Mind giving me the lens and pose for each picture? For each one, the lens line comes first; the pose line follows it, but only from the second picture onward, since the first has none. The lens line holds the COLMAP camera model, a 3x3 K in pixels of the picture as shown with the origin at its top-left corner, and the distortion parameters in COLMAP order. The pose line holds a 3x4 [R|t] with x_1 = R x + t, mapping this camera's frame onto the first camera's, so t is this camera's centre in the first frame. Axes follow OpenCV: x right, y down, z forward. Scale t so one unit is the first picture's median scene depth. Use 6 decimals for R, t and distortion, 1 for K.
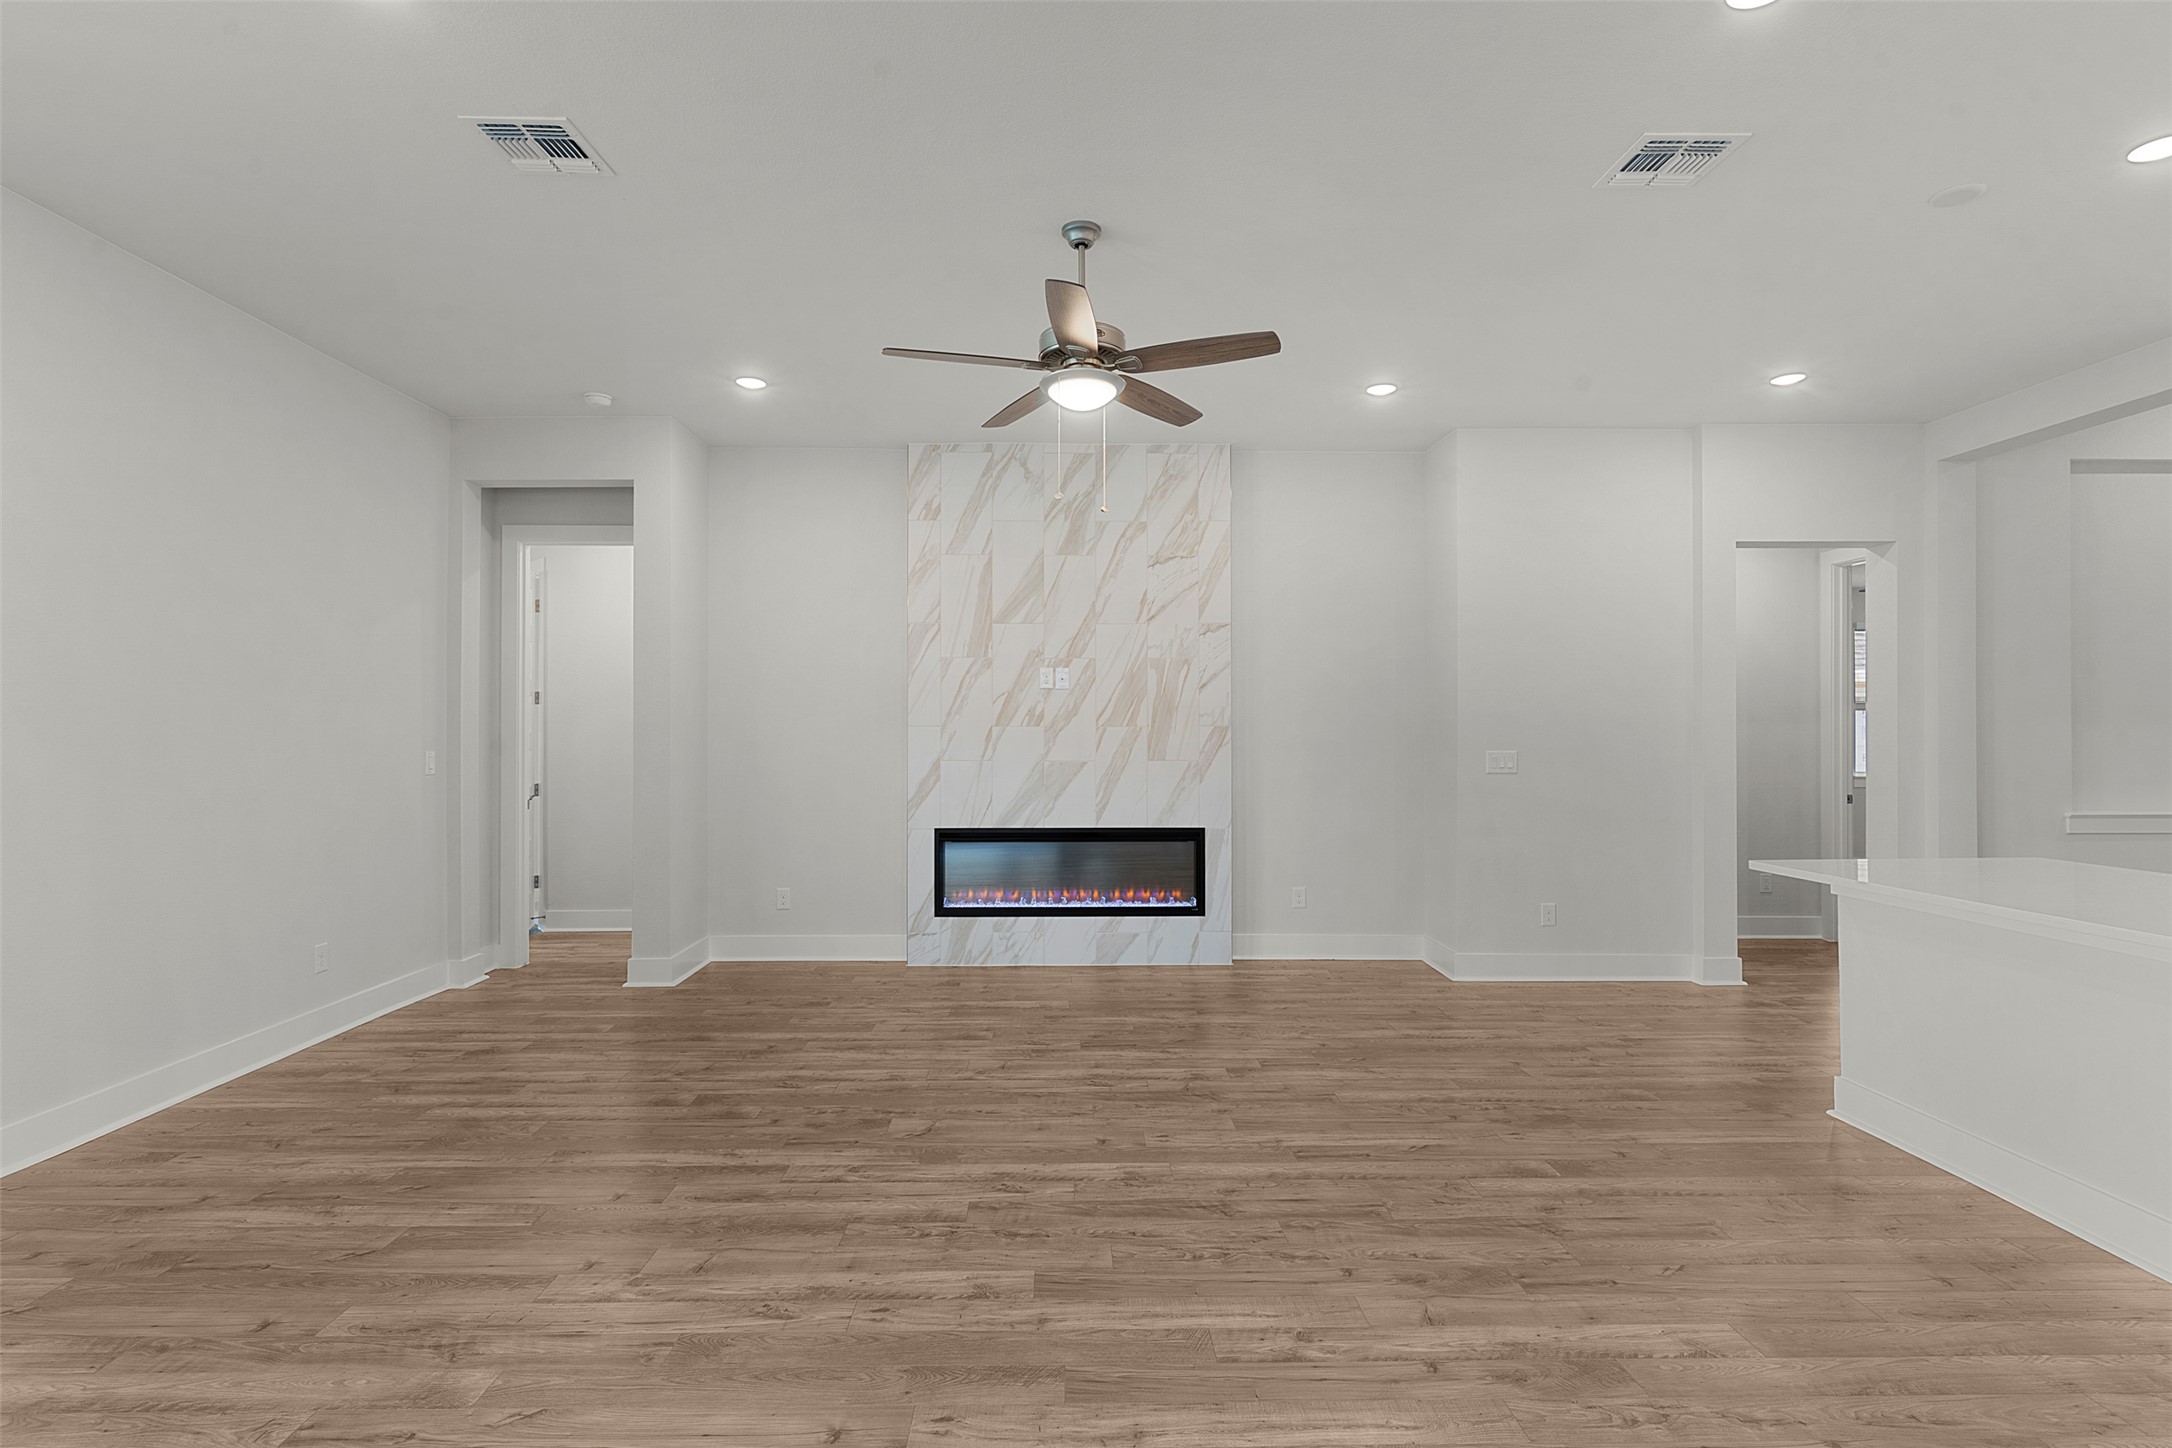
lens RADIAL K [[1051.3, 0, 1070.1], [0, 1051.3, 731.8], [0, 0, 1]] dist [0.001542, -0.000127]
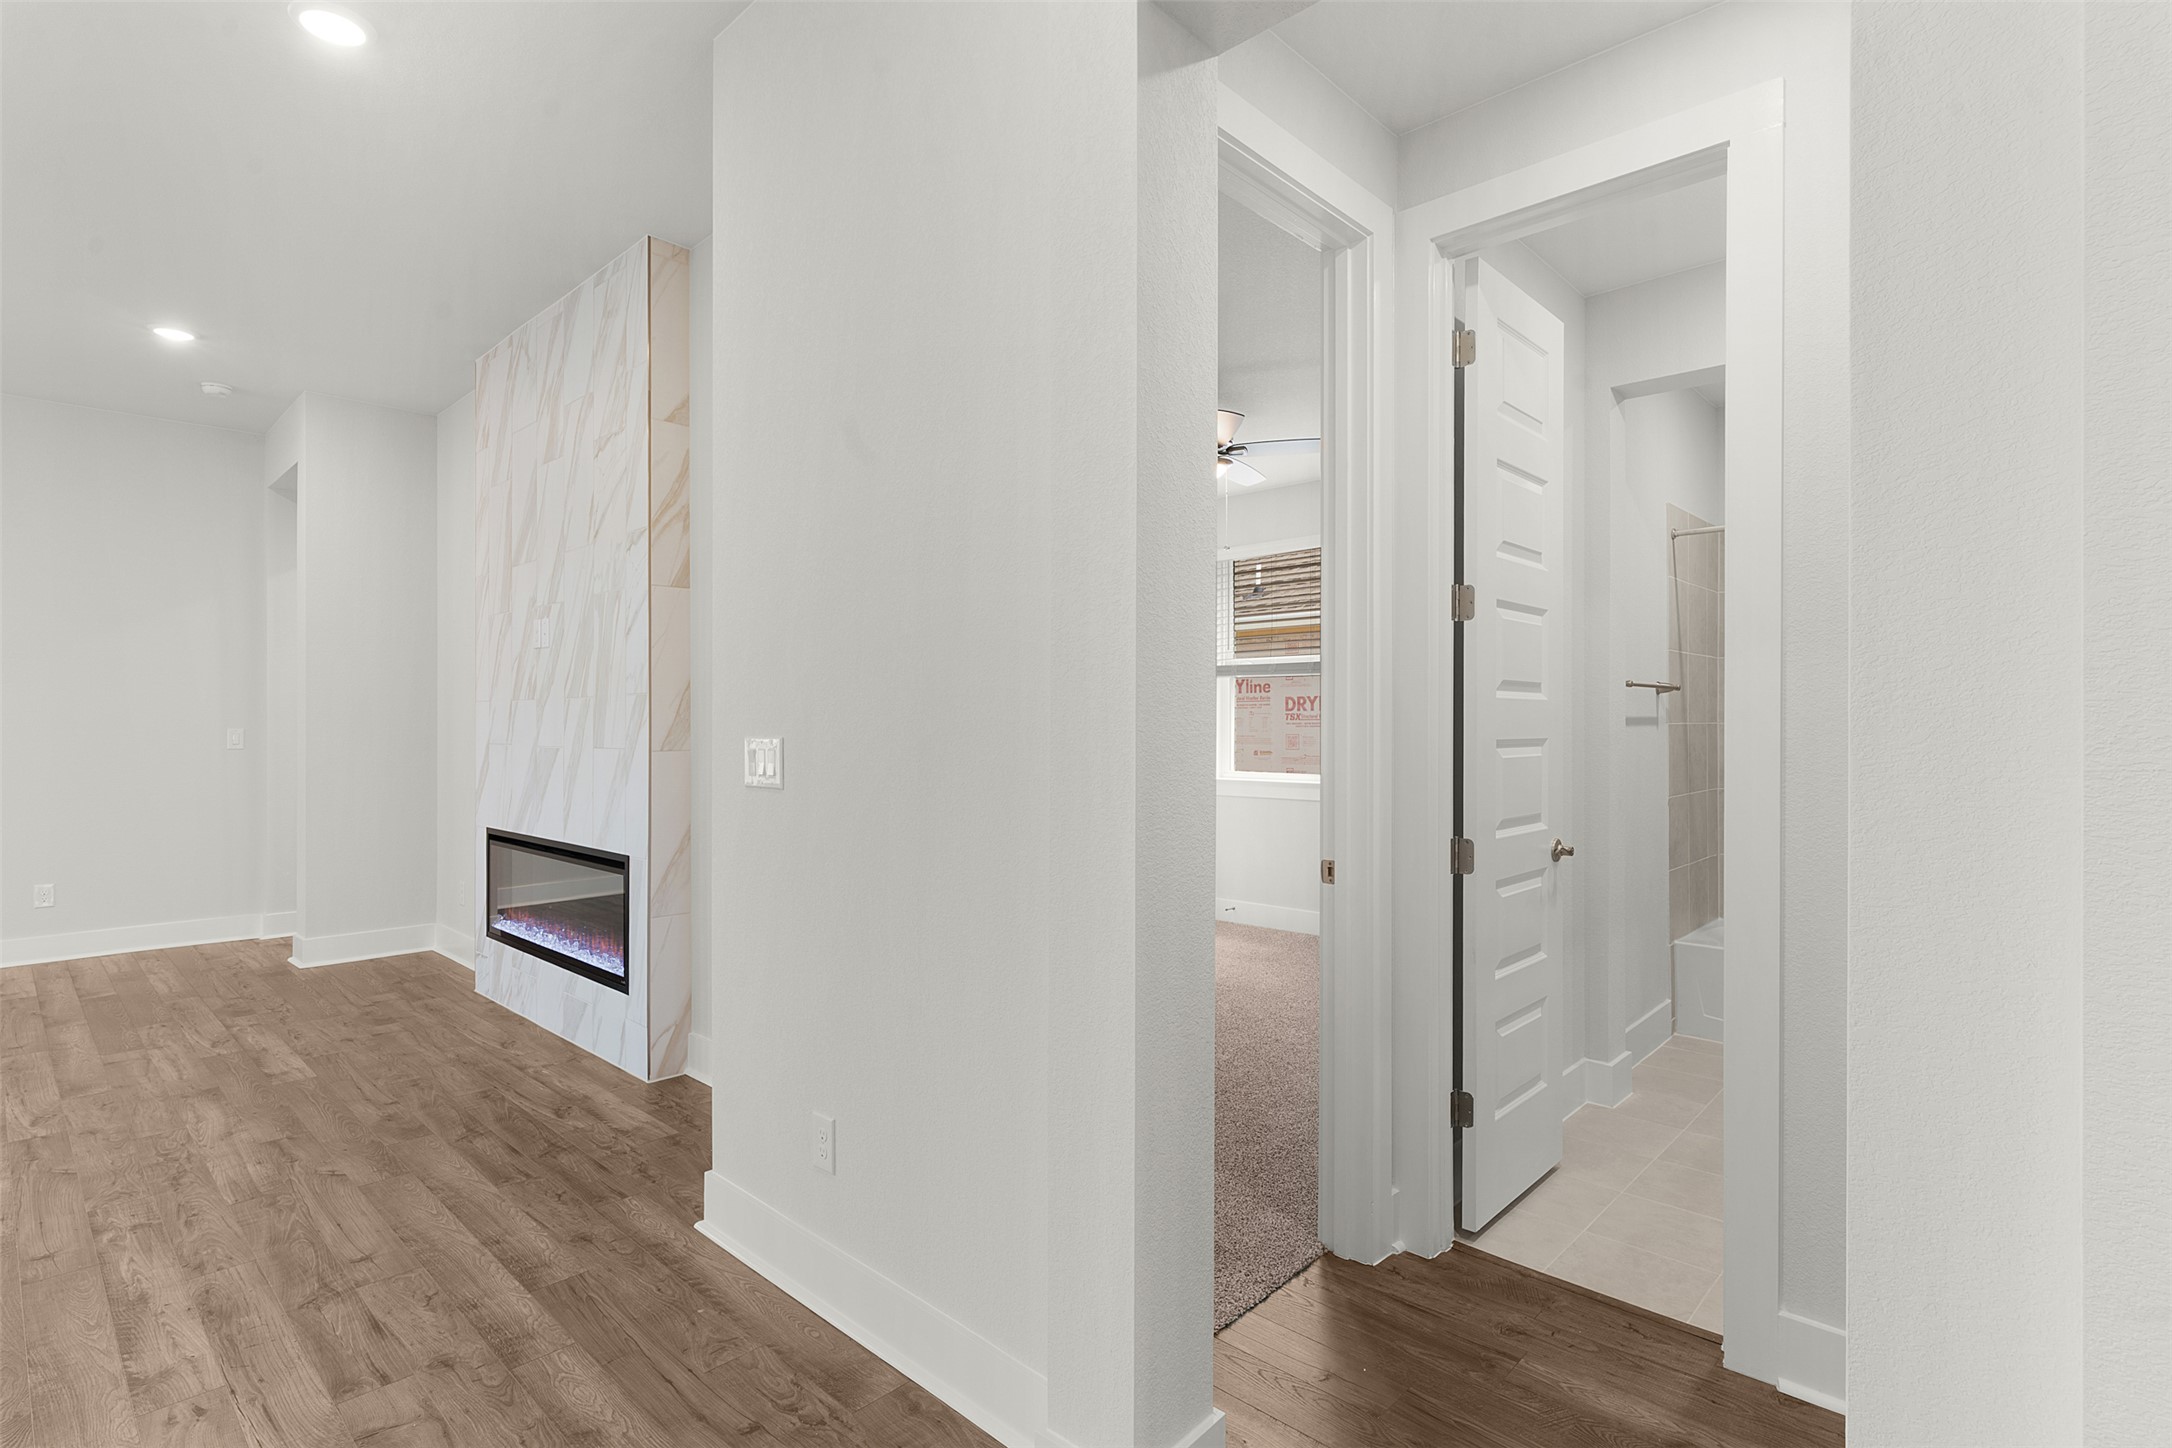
lens RADIAL K [[1051.3, 0, 1082.0], [0, 1051.3, 721.3], [0, 0, 1]] dist [0.001542, -0.000127]
pose [[0.709700, -0.005741, -0.704481, 0.768333], [0.001251, 0.999975, -0.006889, 0.015824], [0.704503, 0.004008, 0.709689, 0.746717]]
